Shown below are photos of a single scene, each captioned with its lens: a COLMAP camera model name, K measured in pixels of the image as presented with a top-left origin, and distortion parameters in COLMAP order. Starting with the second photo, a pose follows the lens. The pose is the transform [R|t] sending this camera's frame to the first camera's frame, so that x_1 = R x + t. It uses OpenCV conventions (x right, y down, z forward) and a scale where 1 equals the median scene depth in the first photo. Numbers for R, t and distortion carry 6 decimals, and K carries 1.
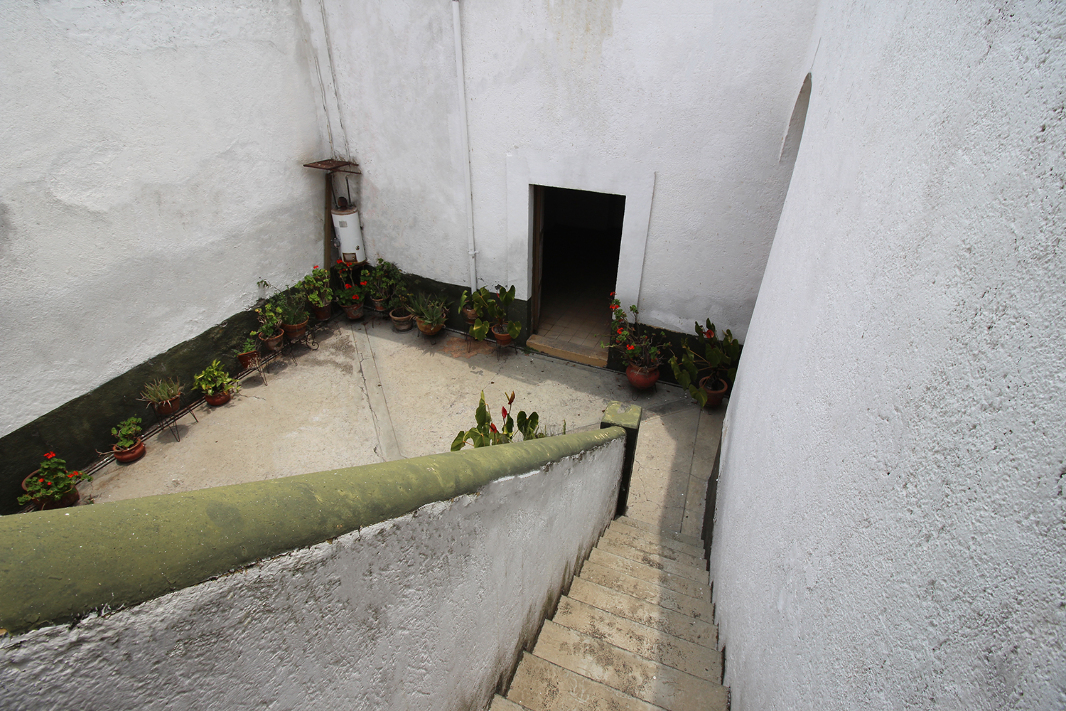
lens RADIAL K [[493.7, 0, 535.3], [0, 493.7, 345.8], [0, 0, 1]] dist [0.000869, -0.013982]
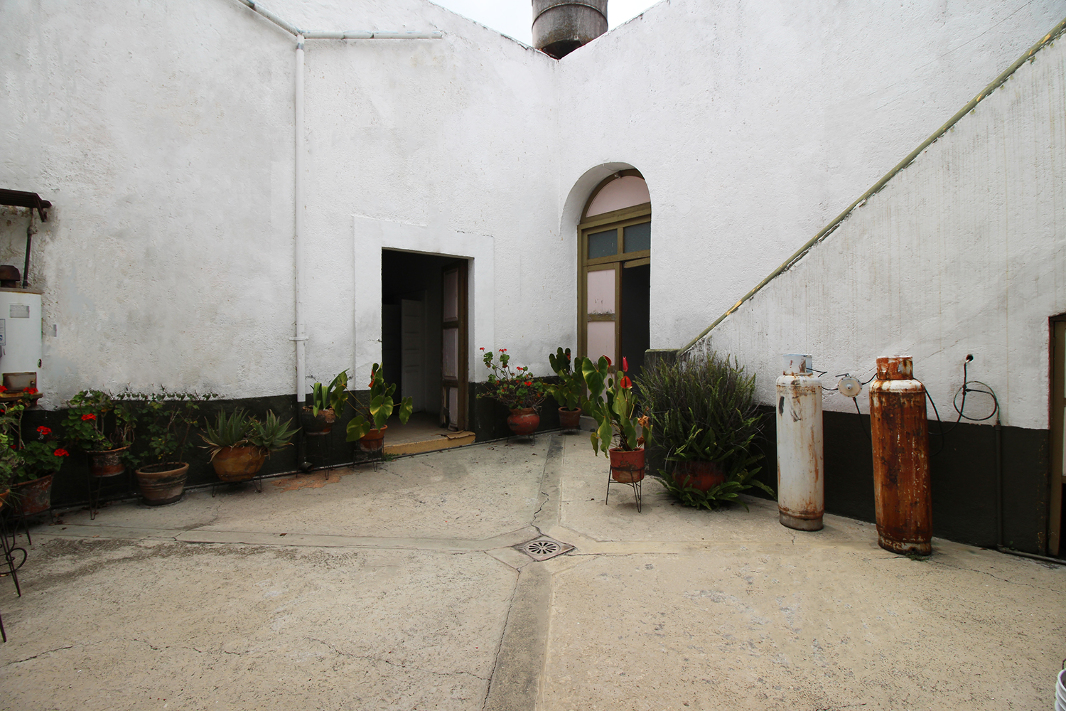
lens RADIAL K [[493.7, 0, 535.3], [0, 493.7, 345.8], [0, 0, 1]] dist [0.000869, -0.013982]
pose [[0.443937, -0.019584, 0.895844, -0.640254], [0.492654, 0.840430, -0.225763, 0.156950], [-0.748473, 0.541566, 0.382746, 0.482011]]
